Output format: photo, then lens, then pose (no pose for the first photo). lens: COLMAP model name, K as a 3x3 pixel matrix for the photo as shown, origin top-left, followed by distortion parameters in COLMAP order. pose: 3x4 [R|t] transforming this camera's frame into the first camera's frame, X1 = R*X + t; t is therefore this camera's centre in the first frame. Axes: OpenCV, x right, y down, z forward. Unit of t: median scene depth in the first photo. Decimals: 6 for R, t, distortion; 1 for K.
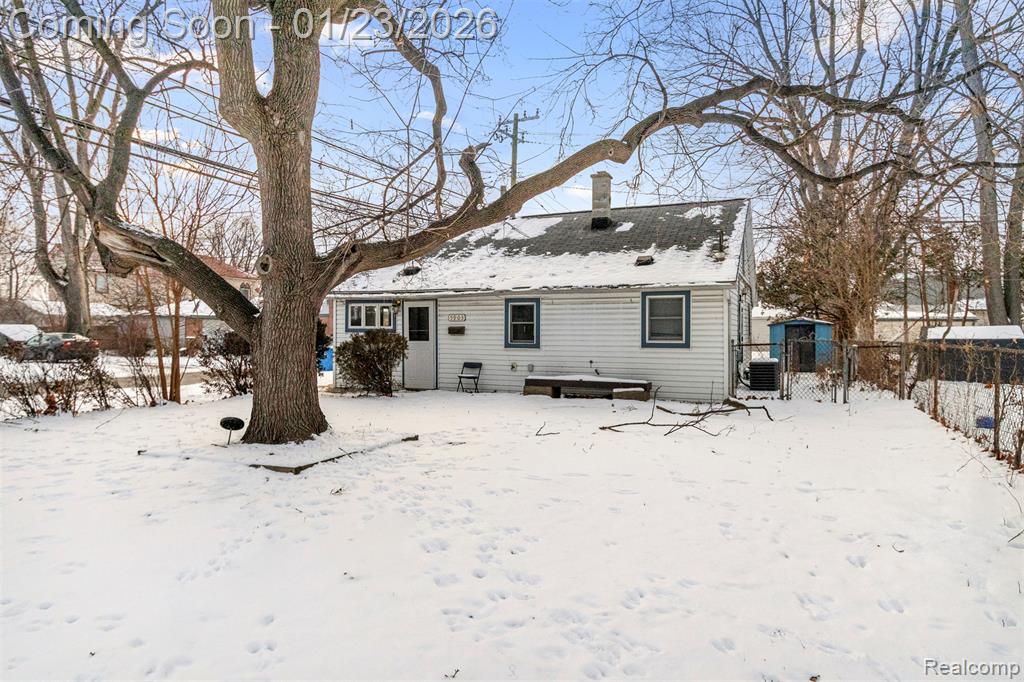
lens RADIAL K [[644.5, 0, 512.0], [0, 644.5, 341.0], [0, 0, 1]] dist [0.008344, 0.000869]
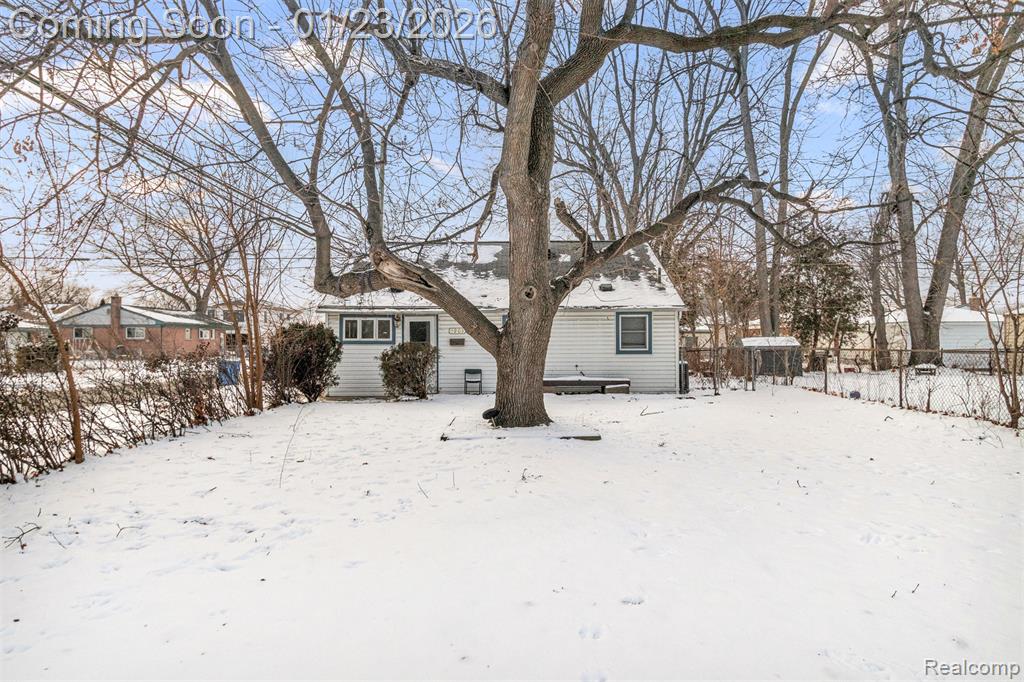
lens RADIAL K [[644.5, 0, 512.0], [0, 644.5, 341.0], [0, 0, 1]] dist [0.008344, 0.000869]
pose [[0.915300, -0.004294, 0.402749, -0.491020], [0.011386, 0.999819, -0.015218, 0.000952], [-0.402611, 0.018515, 0.915184, -0.112050]]
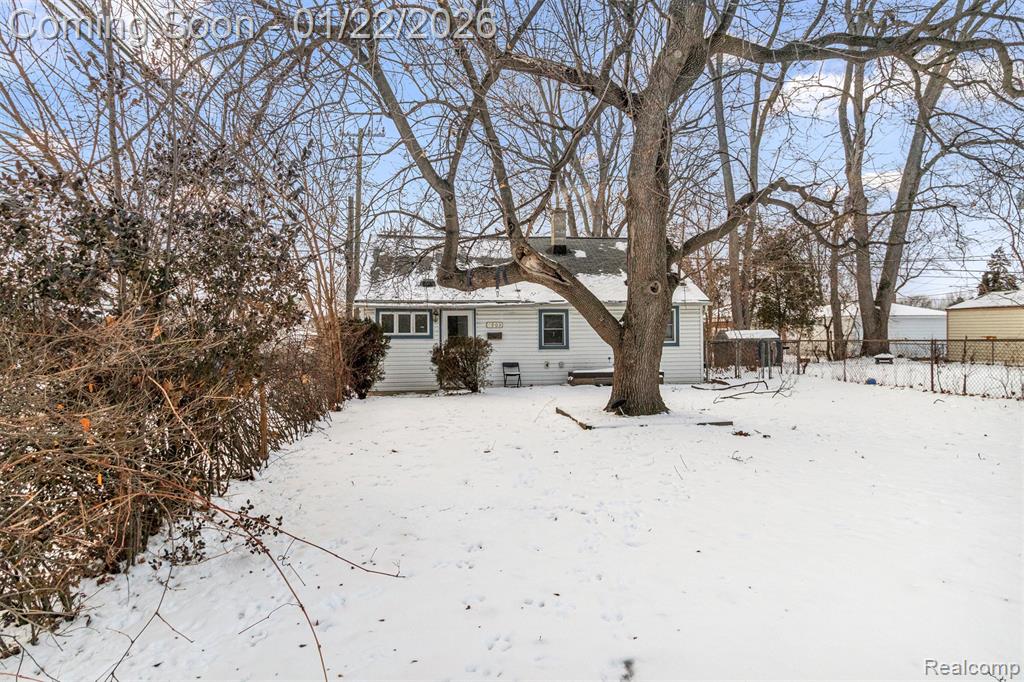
lens RADIAL K [[644.5, 0, 512.0], [0, 644.5, 341.0], [0, 0, 1]] dist [0.008344, 0.000869]
pose [[0.853809, -0.013591, 0.520409, -0.710676], [0.019235, 0.999800, -0.005447, 0.000235], [-0.520231, 0.014661, 0.853900, -0.023812]]
